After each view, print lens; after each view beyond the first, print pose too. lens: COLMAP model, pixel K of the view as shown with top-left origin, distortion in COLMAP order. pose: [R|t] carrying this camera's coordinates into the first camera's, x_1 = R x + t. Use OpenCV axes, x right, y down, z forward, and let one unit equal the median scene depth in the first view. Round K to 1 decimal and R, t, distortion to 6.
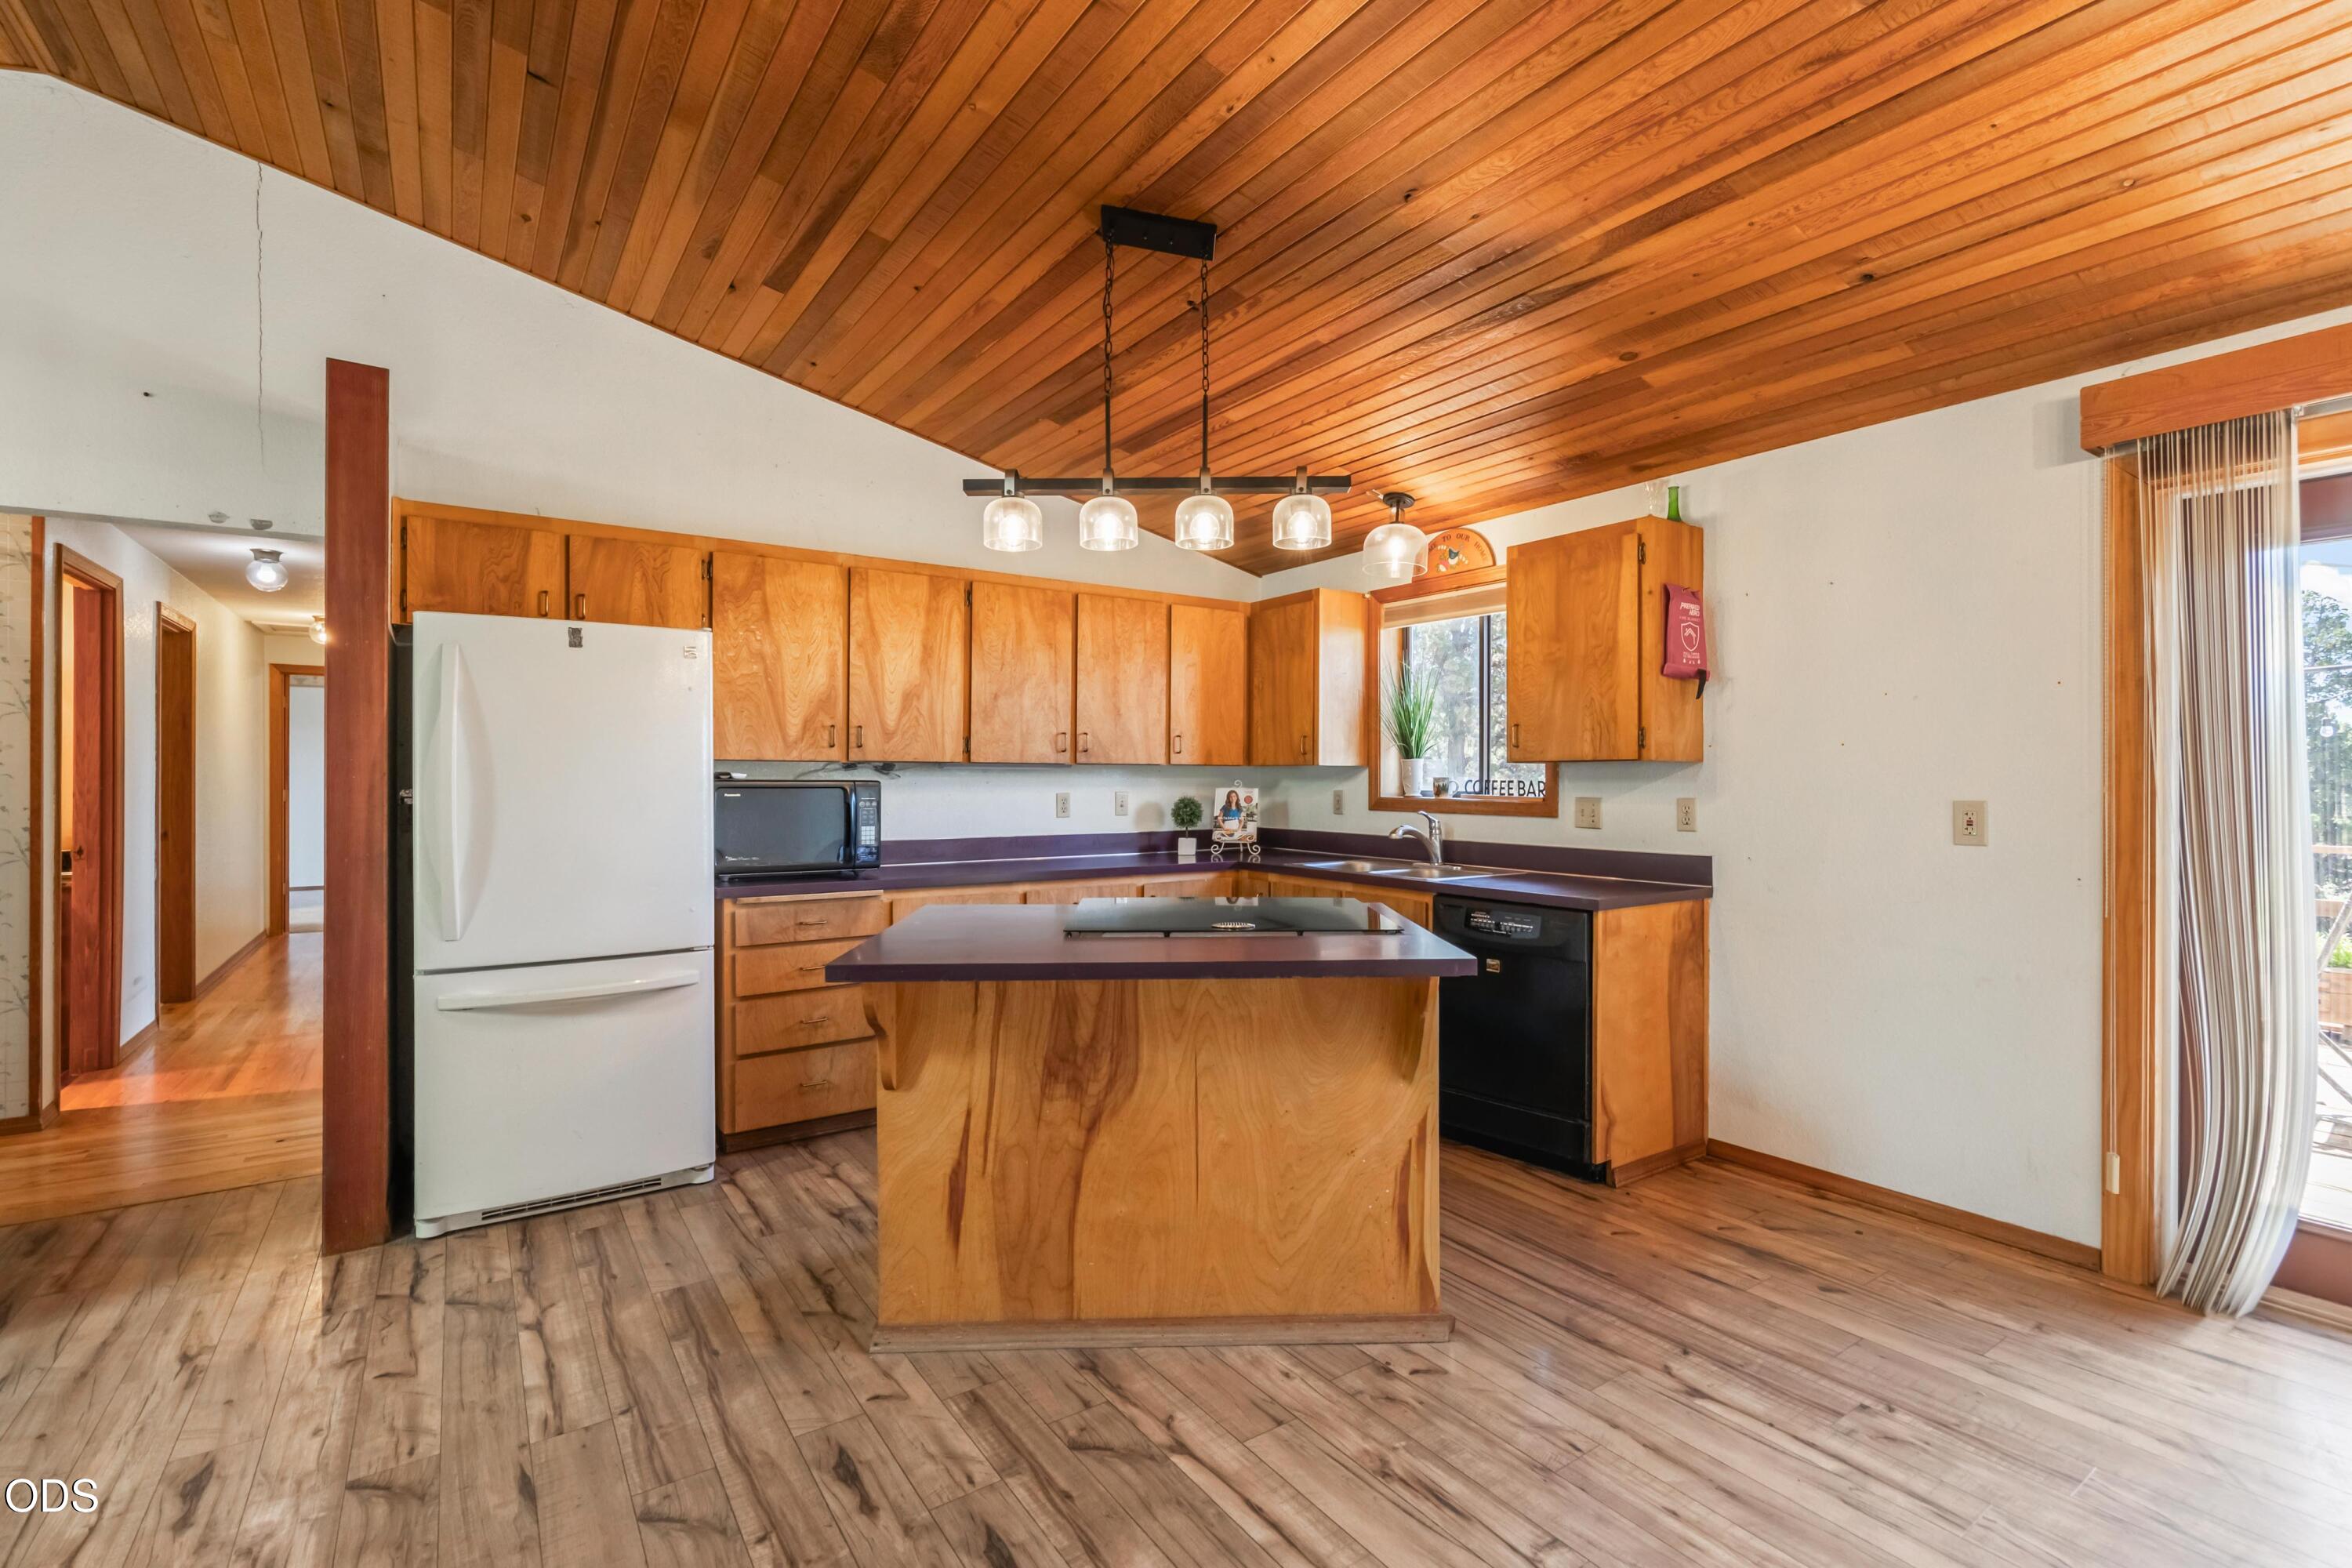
lens RADIAL K [[1060.4, 0, 1181.8], [0, 1060.4, 781.7], [0, 0, 1]] dist [-0.001268, 0.000570]
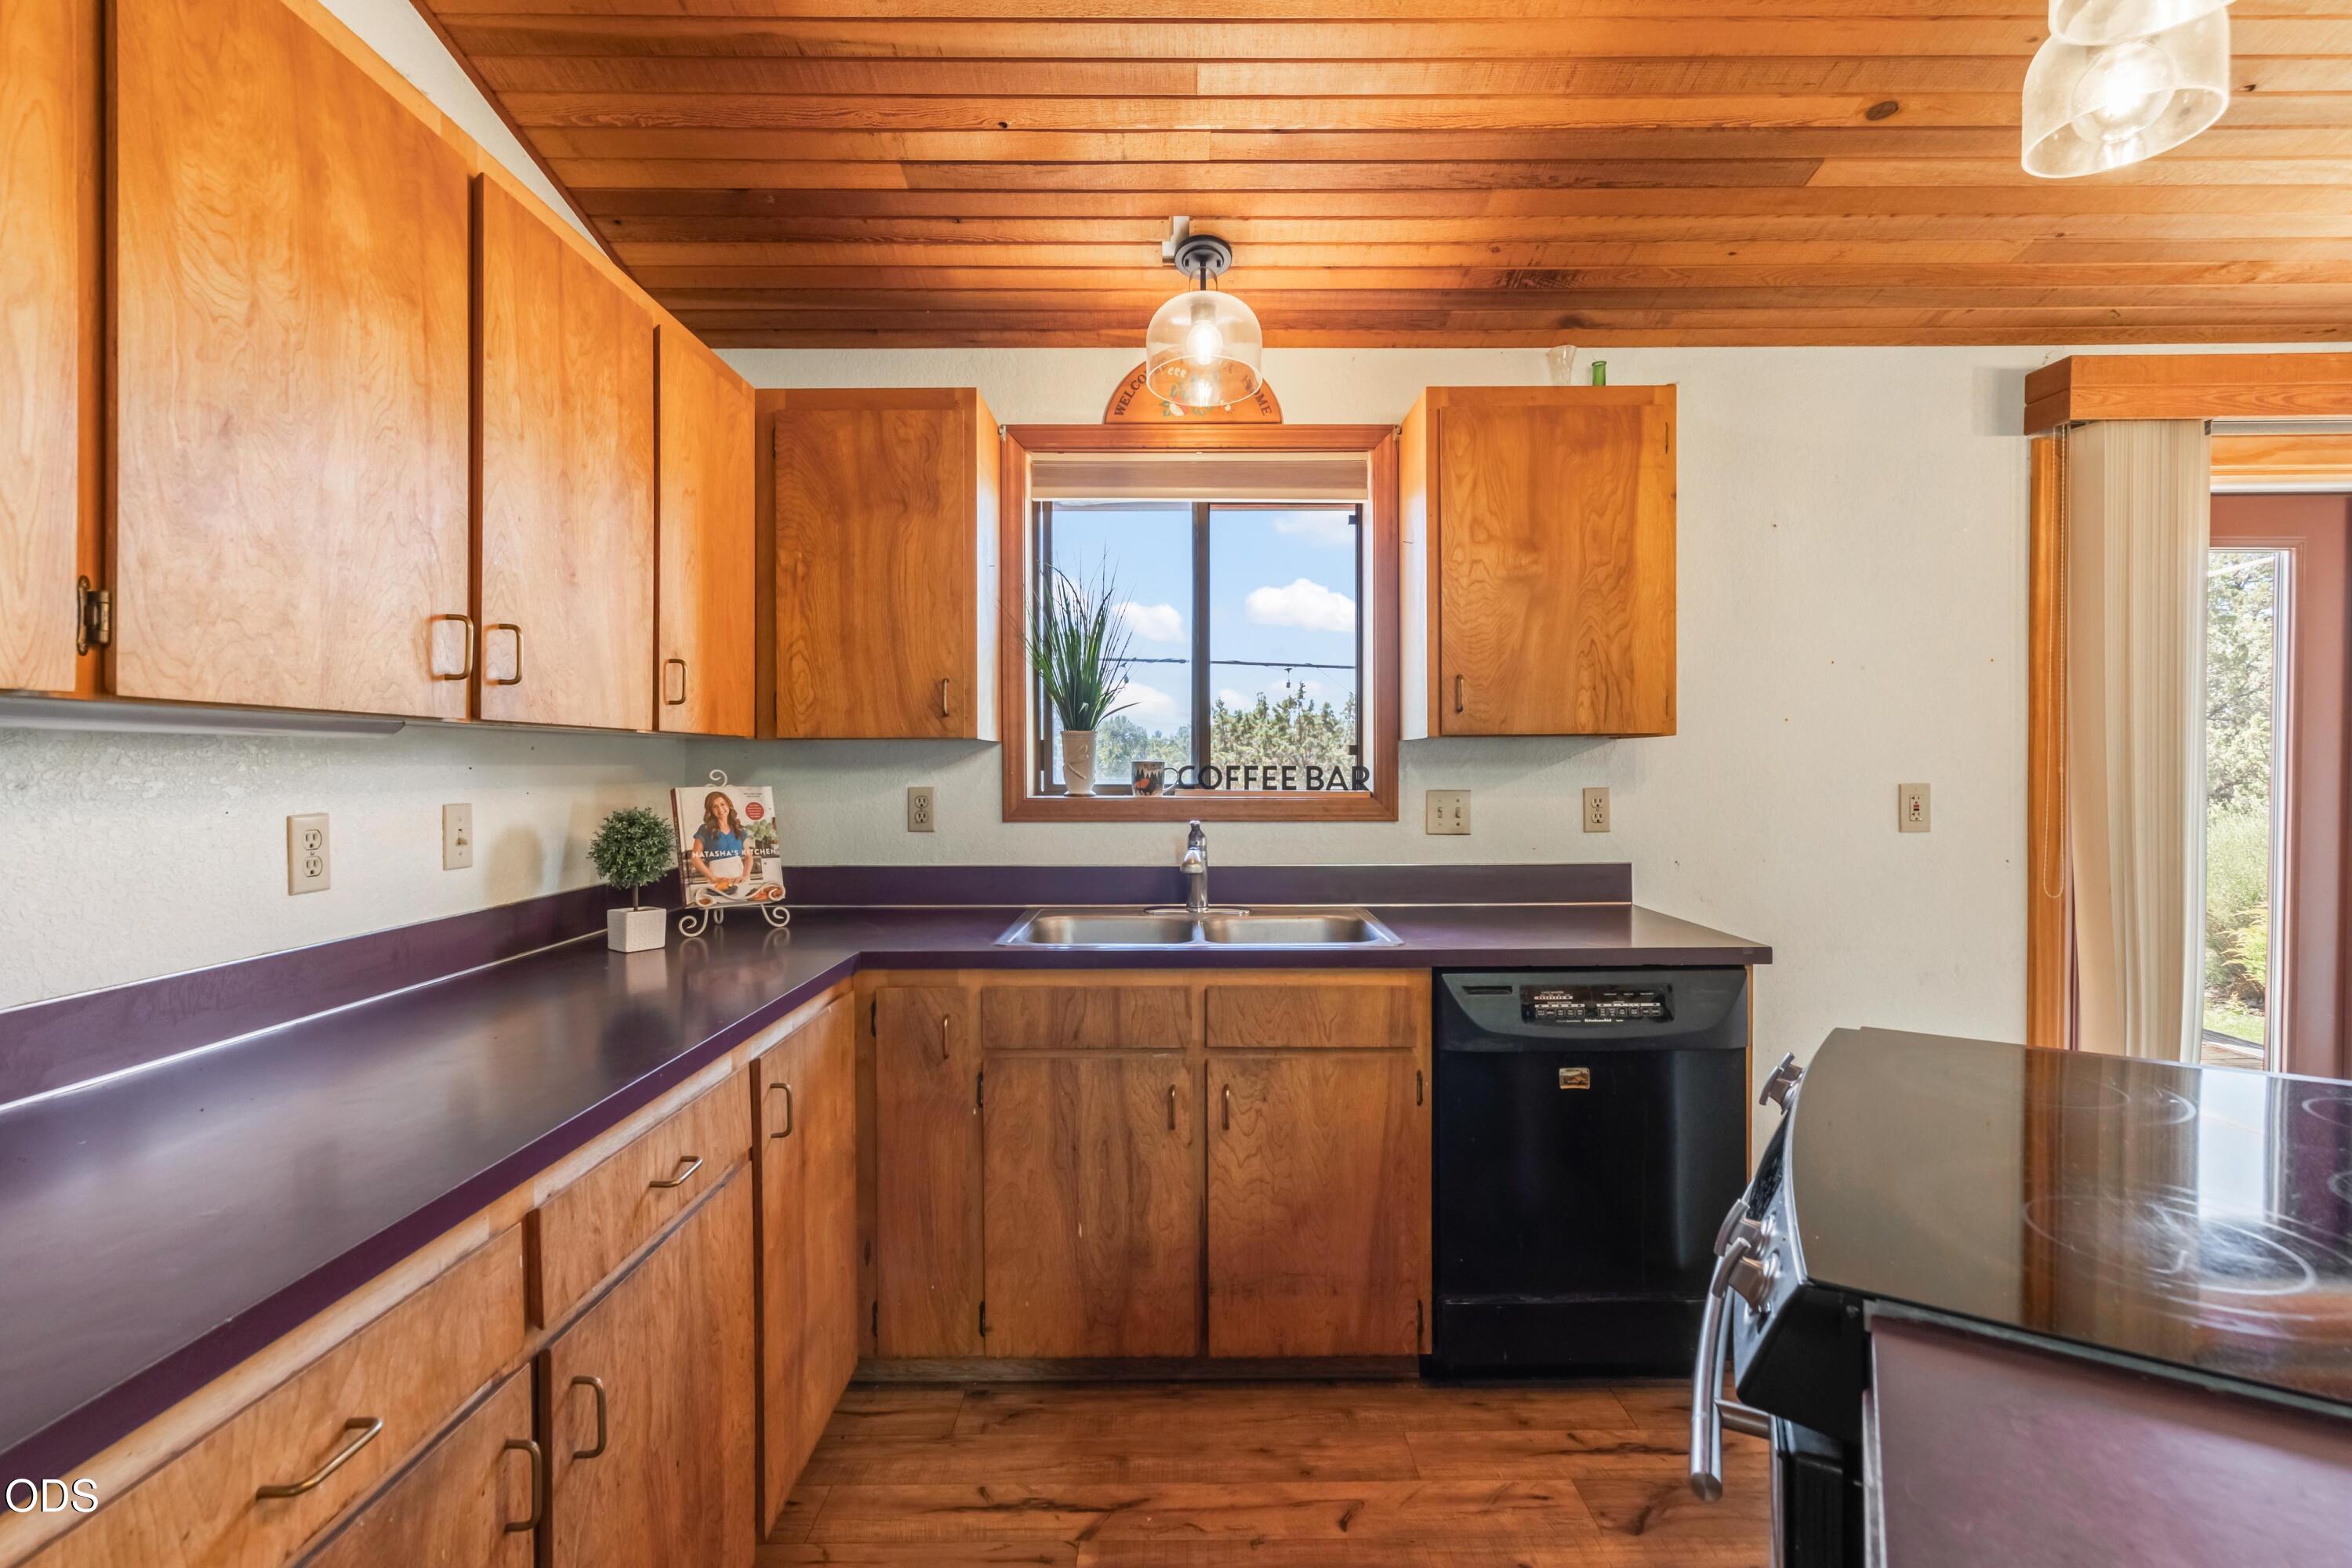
lens RADIAL K [[1054.7, 0, 1176.0], [0, 1054.7, 784.0], [0, 0, 1]] dist [-0.001604, -0.000103]
pose [[0.566257, -0.019420, 0.824000, -0.252362], [0.007919, 0.999804, 0.018121, -0.002319], [-0.824191, -0.003736, 0.566300, 0.686341]]
